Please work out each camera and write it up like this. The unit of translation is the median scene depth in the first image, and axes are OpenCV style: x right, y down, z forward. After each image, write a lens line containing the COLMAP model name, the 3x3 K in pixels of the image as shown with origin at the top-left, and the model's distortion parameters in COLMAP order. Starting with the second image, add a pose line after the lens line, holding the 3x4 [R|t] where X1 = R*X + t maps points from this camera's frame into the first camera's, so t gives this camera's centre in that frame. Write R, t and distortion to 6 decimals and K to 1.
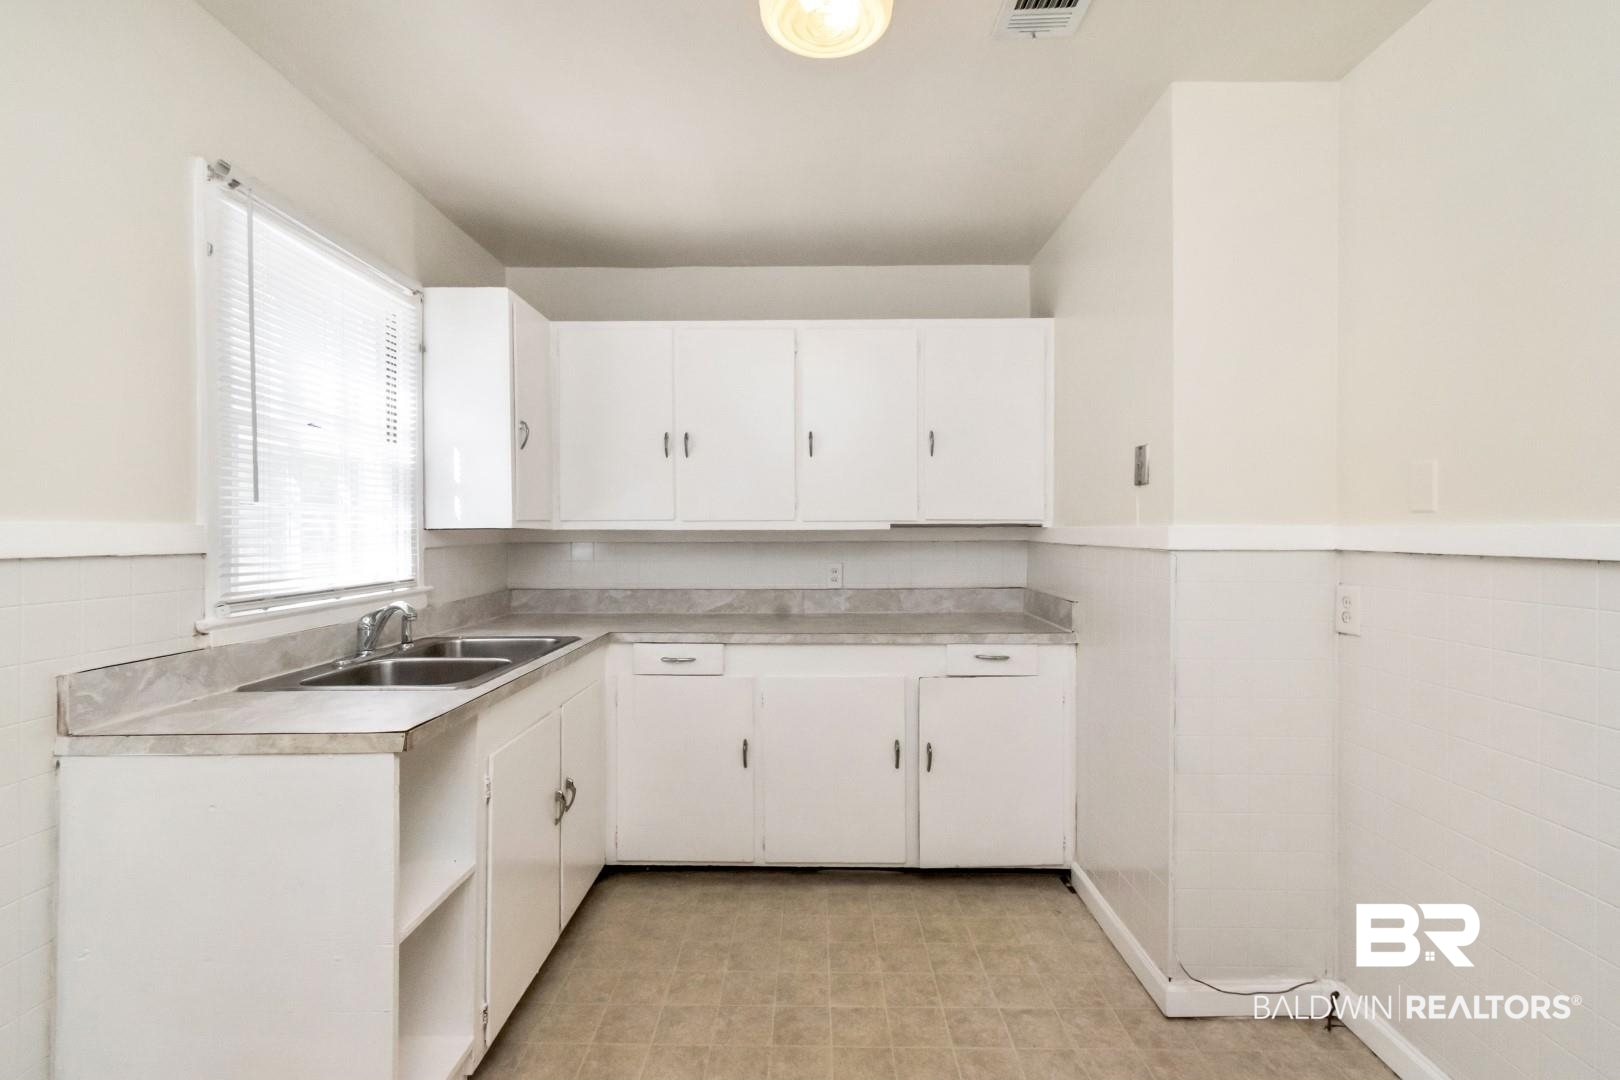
lens RADIAL K [[716.0, 0, 810.0], [0, 716.0, 540.0], [0, 0, 1]] dist [0.000143, 0.000060]
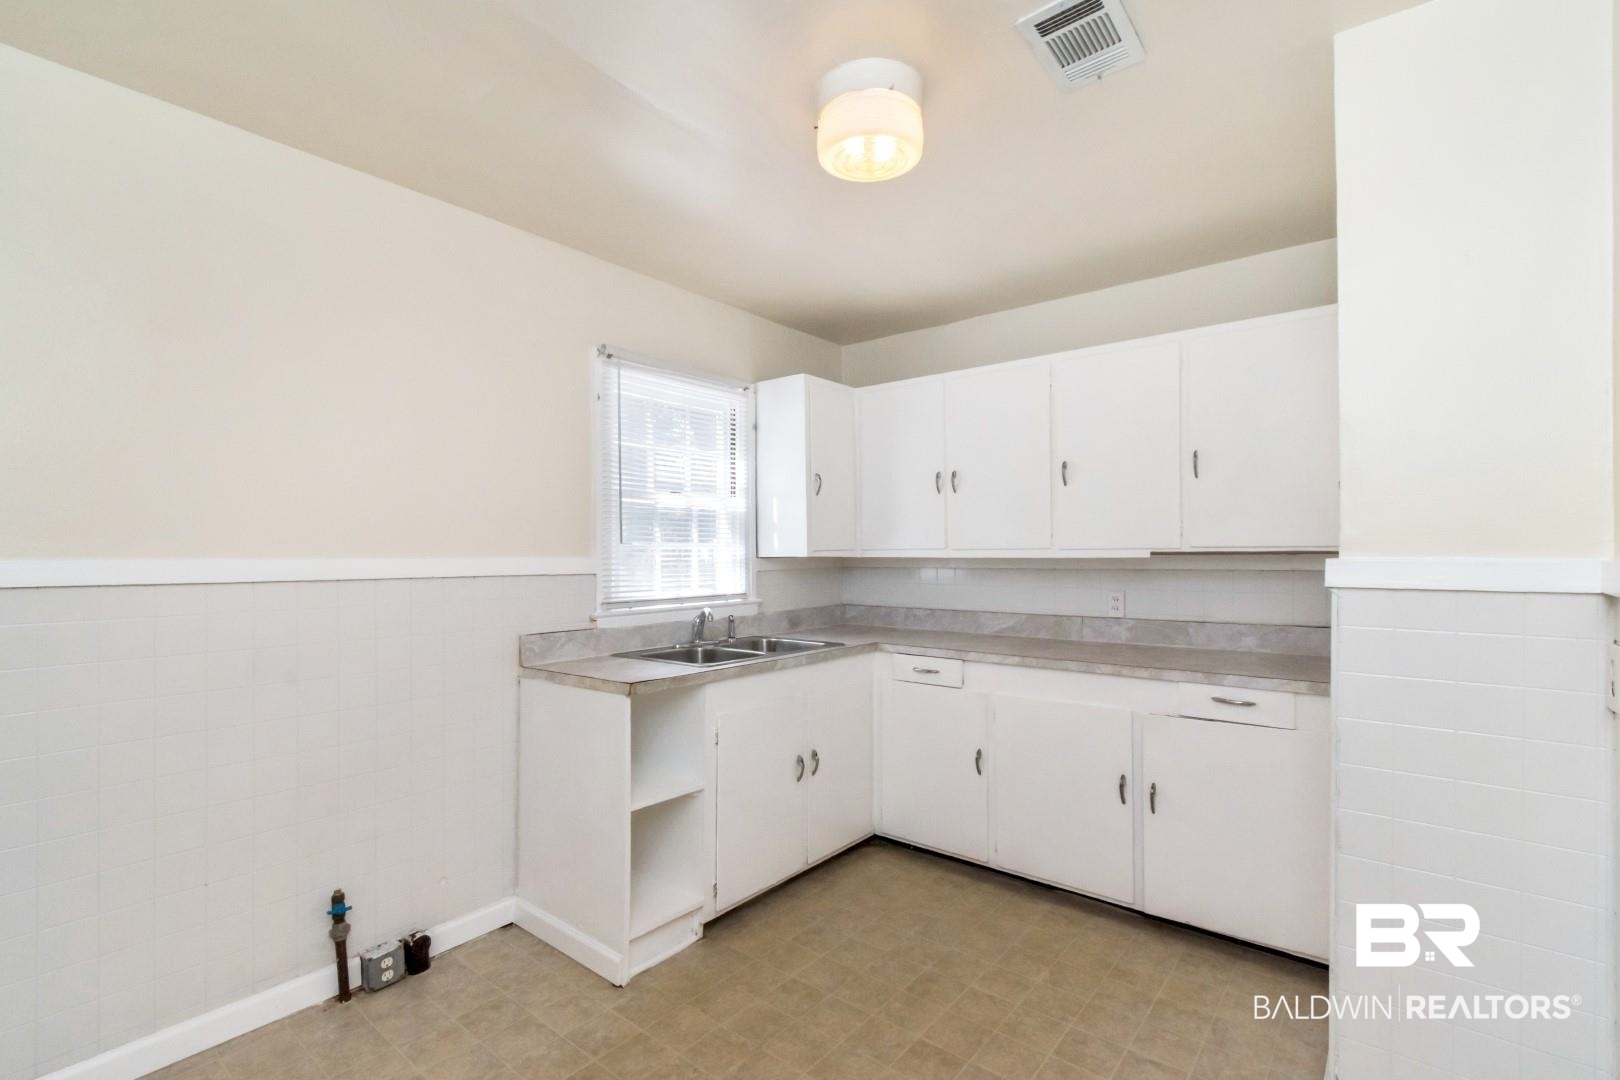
lens RADIAL K [[719.7, 0, 811.0], [0, 719.7, 562.5], [0, 0, 1]] dist [-0.003365, -0.000219]
pose [[0.789893, 0.005839, -0.613217, 0.388790], [-0.004677, 0.999983, 0.003496, -0.010507], [0.613227, 0.000107, 0.789906, -0.032146]]
